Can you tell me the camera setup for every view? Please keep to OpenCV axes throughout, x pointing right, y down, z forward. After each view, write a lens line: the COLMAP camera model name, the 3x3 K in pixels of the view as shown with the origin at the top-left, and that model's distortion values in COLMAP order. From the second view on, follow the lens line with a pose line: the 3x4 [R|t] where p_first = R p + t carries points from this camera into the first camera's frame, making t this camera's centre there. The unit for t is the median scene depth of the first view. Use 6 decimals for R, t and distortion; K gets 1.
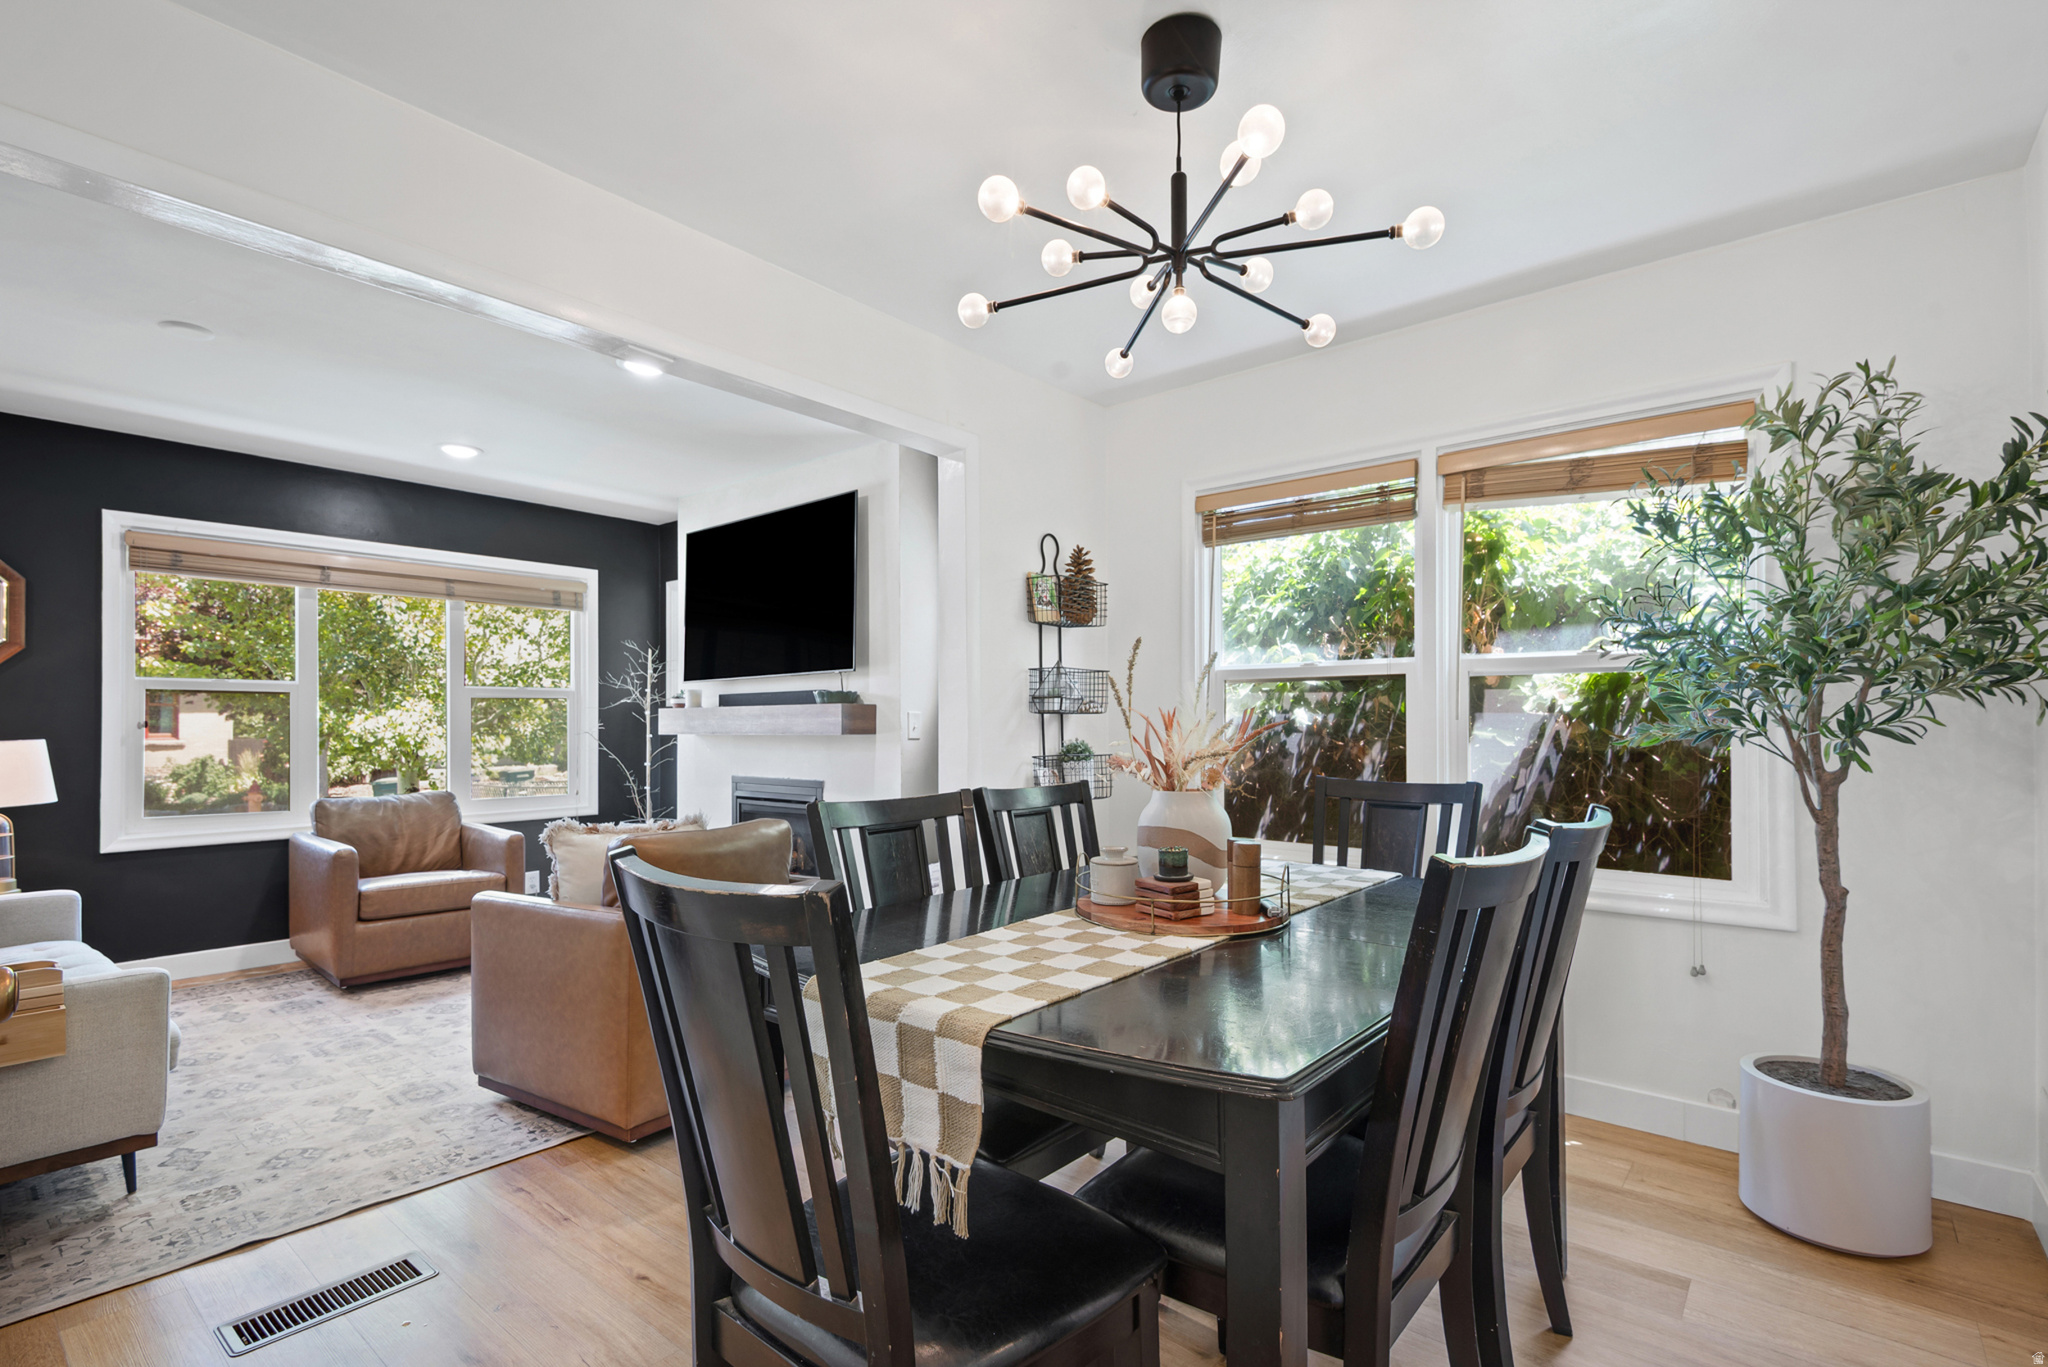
lens RADIAL K [[960.6, 0, 1018.0], [0, 960.6, 719.4], [0, 0, 1]] dist [0.000671, -0.000071]
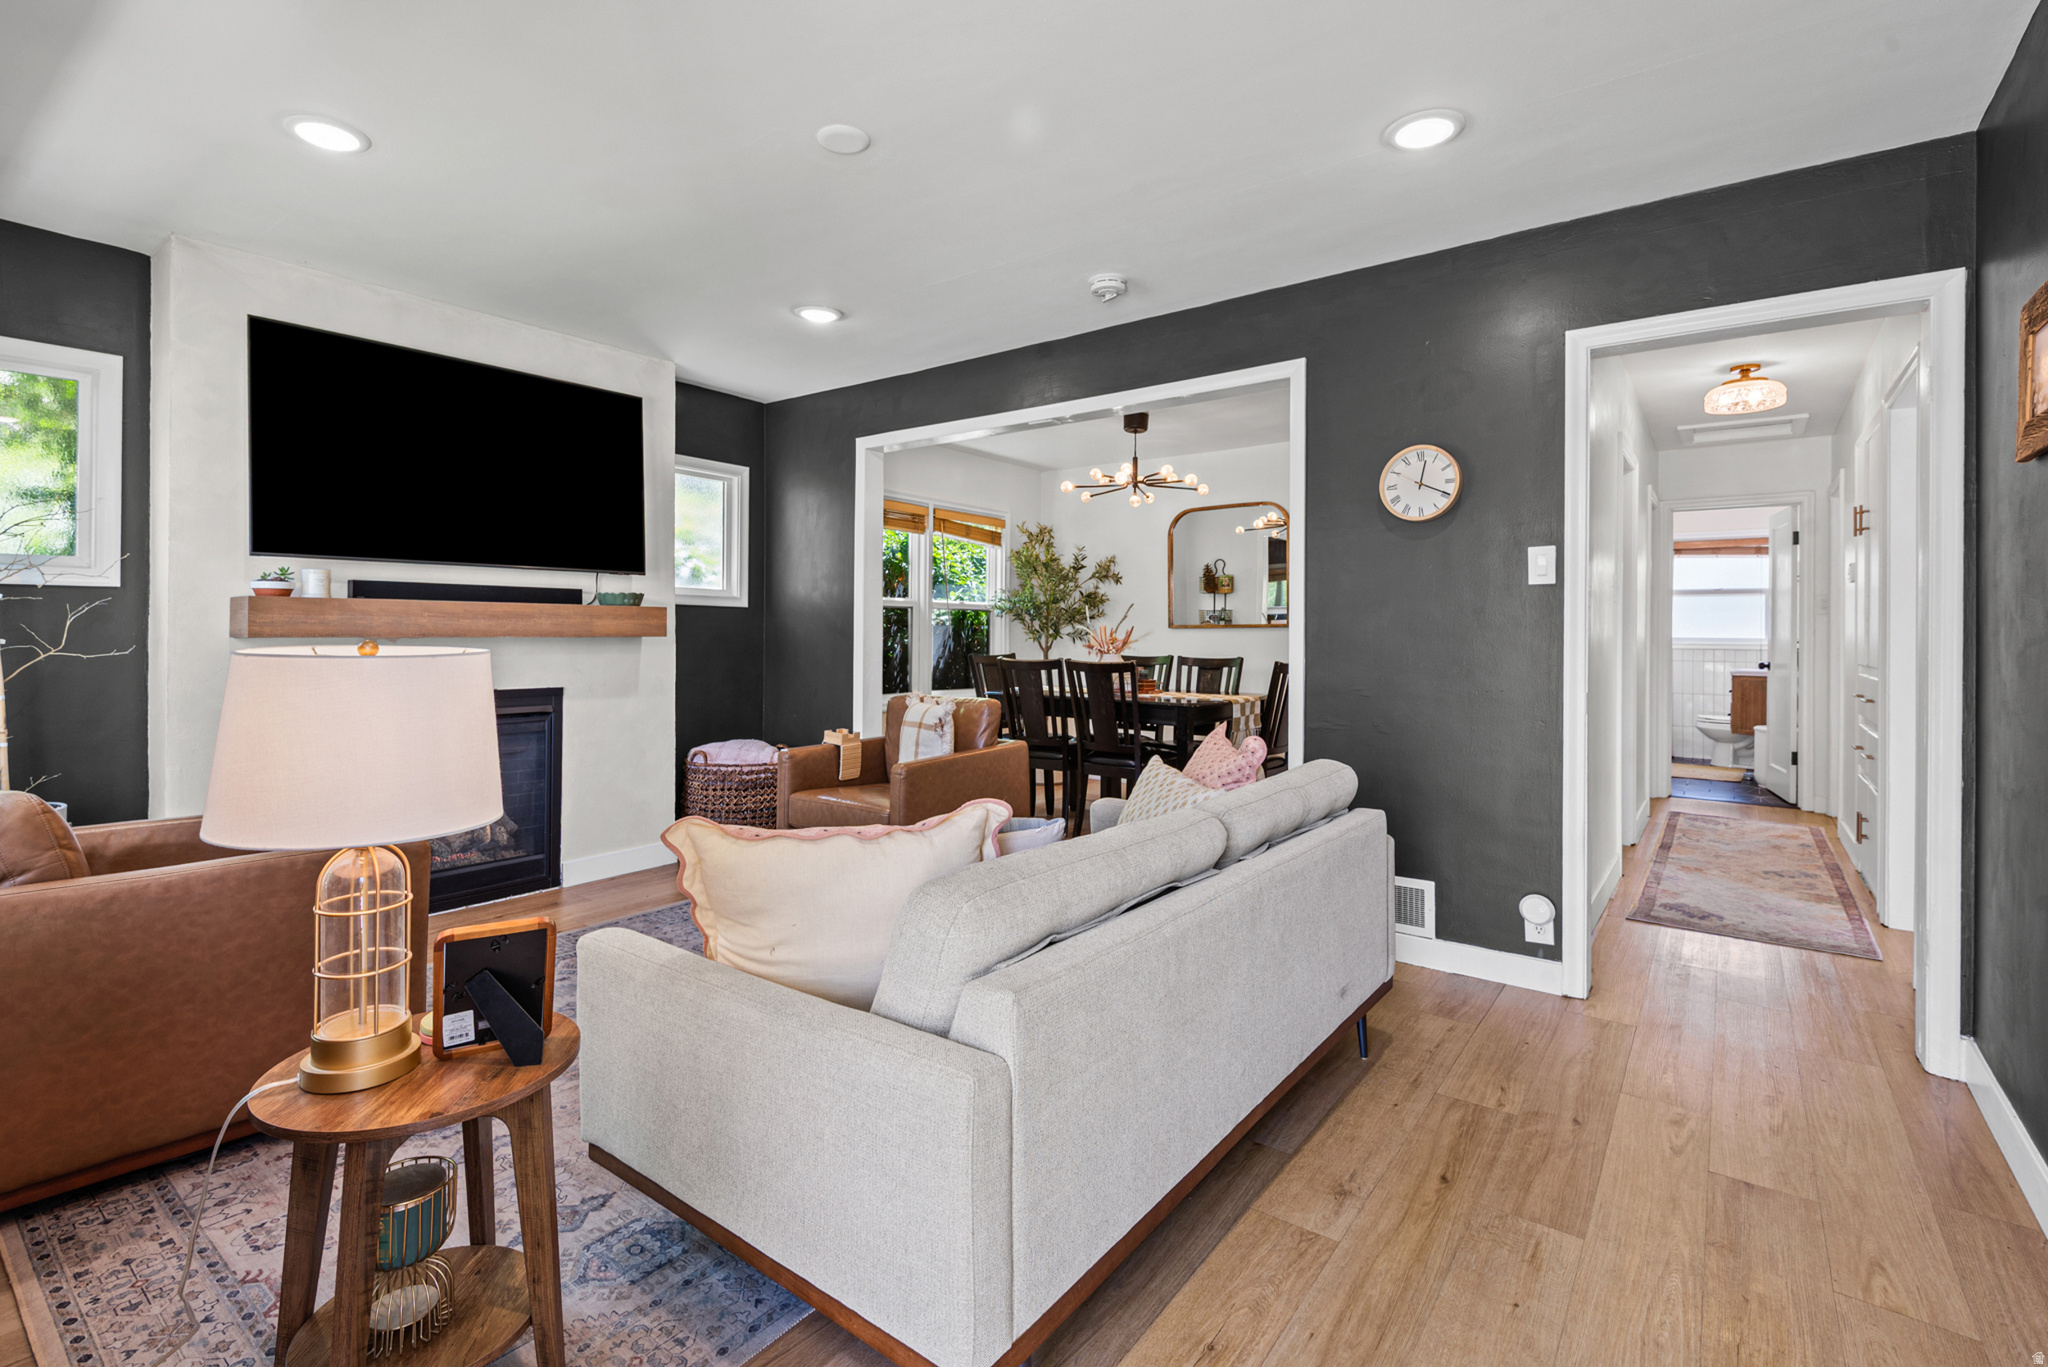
lens RADIAL K [[934.2, 0, 1027.5], [0, 934.2, 637.4], [0, 0, 1]] dist [0.000183, -0.000012]
pose [[-0.049495, 0.000107, 0.998774, -1.637684], [-0.009032, 0.999959, -0.000554, 0.018571], [-0.998734, -0.009048, -0.049492, 0.848431]]
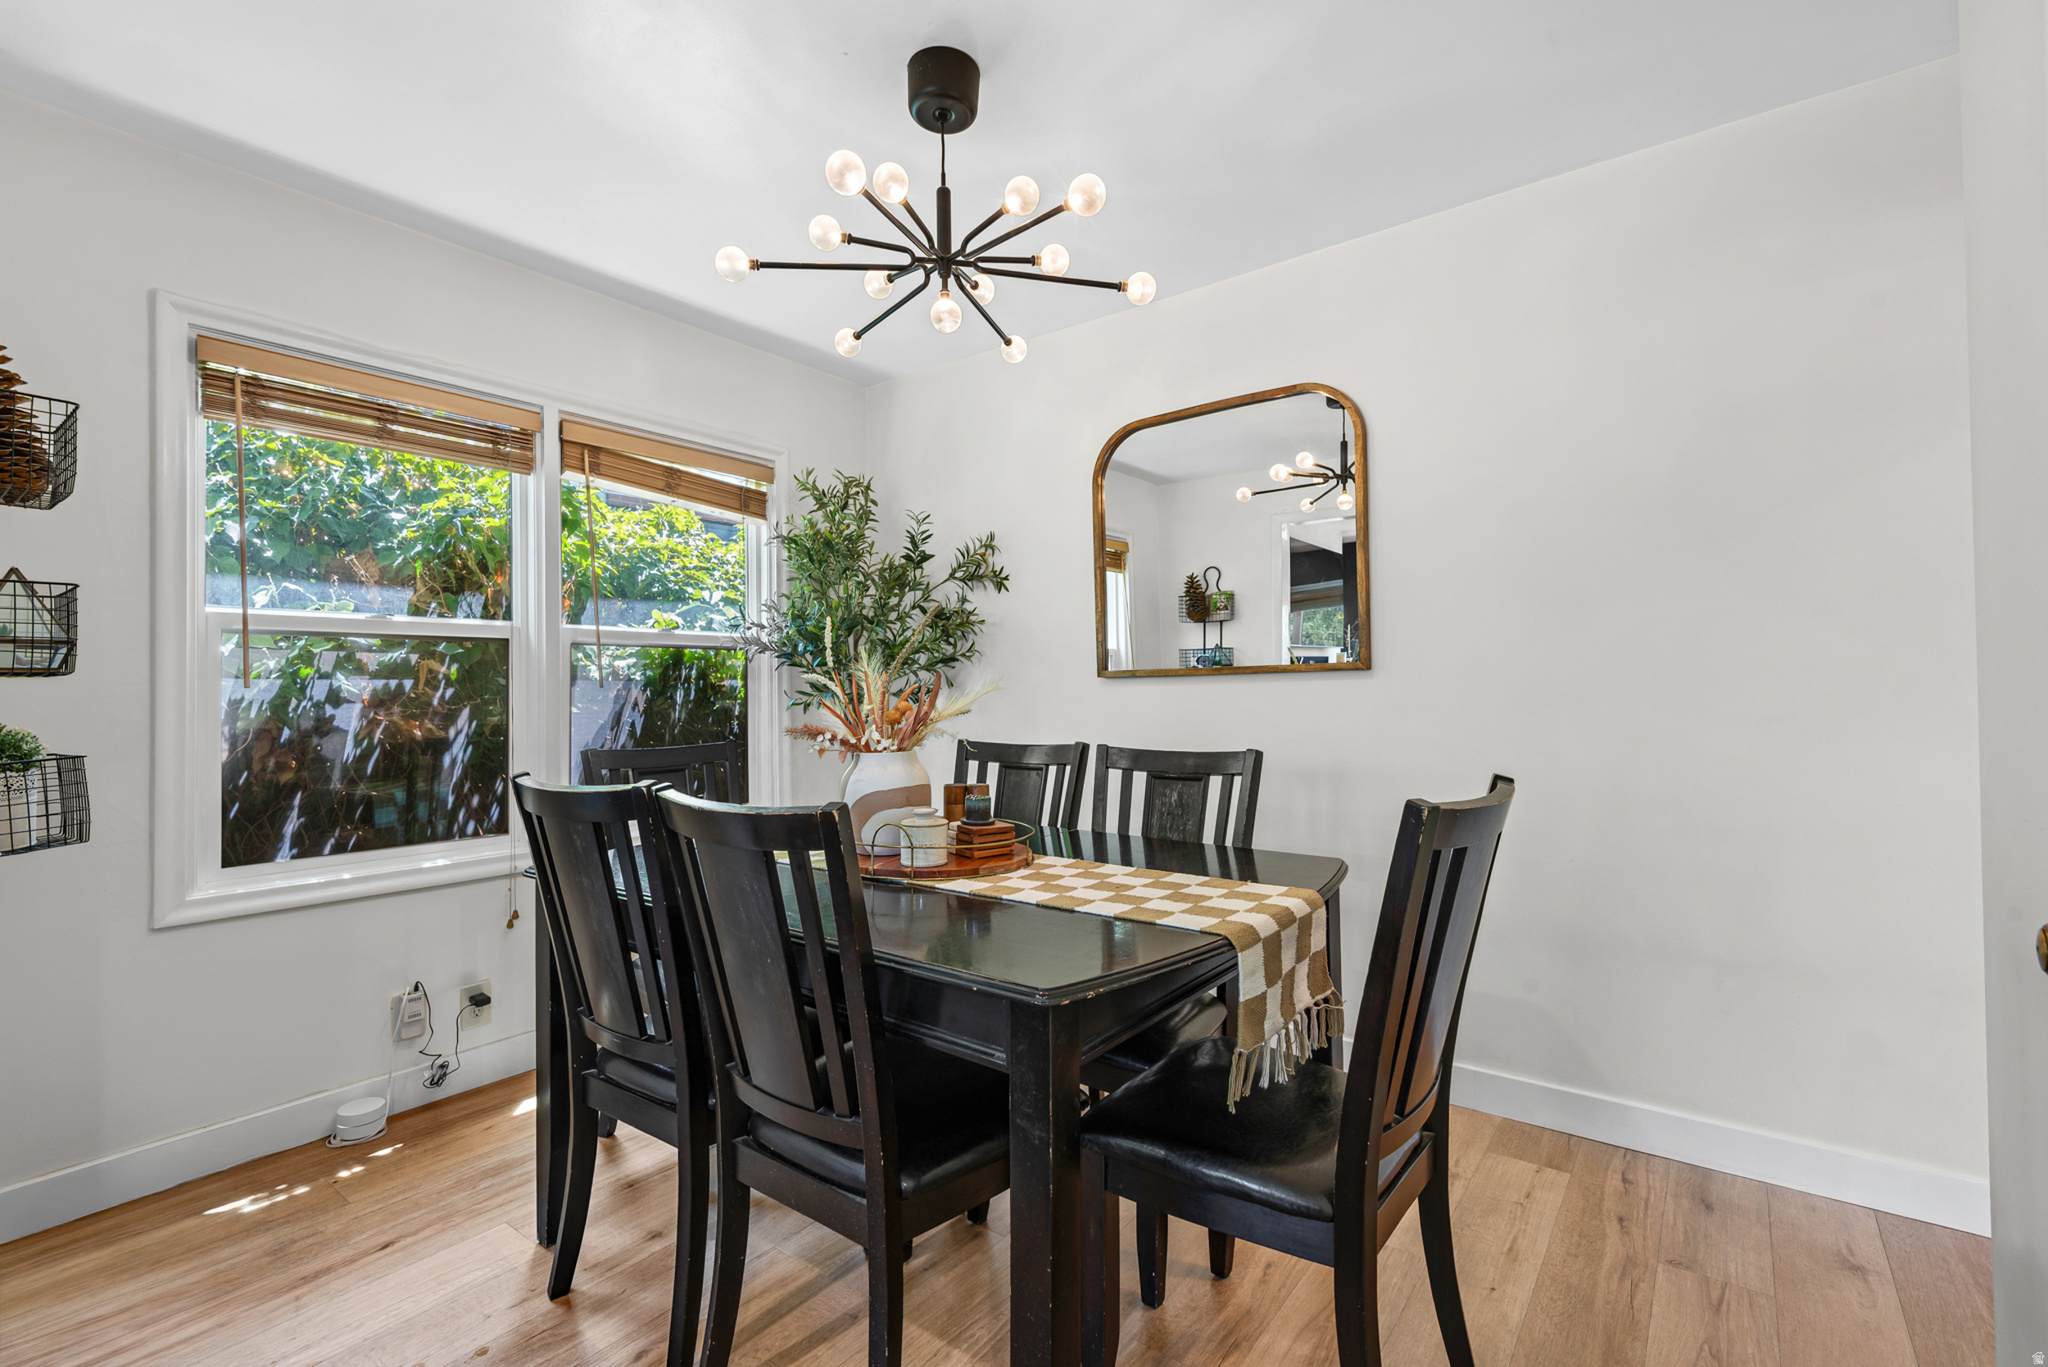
lens RADIAL K [[929.1, 0, 1024.0], [0, 929.1, 683.5], [0, 0, 1]] dist [0.001605, 0.000037]
pose [[-0.041867, 0.010005, 0.999073, -0.510213], [0.008412, 0.999918, -0.009660, 0.009202], [-0.999088, 0.008000, -0.041948, 0.539585]]
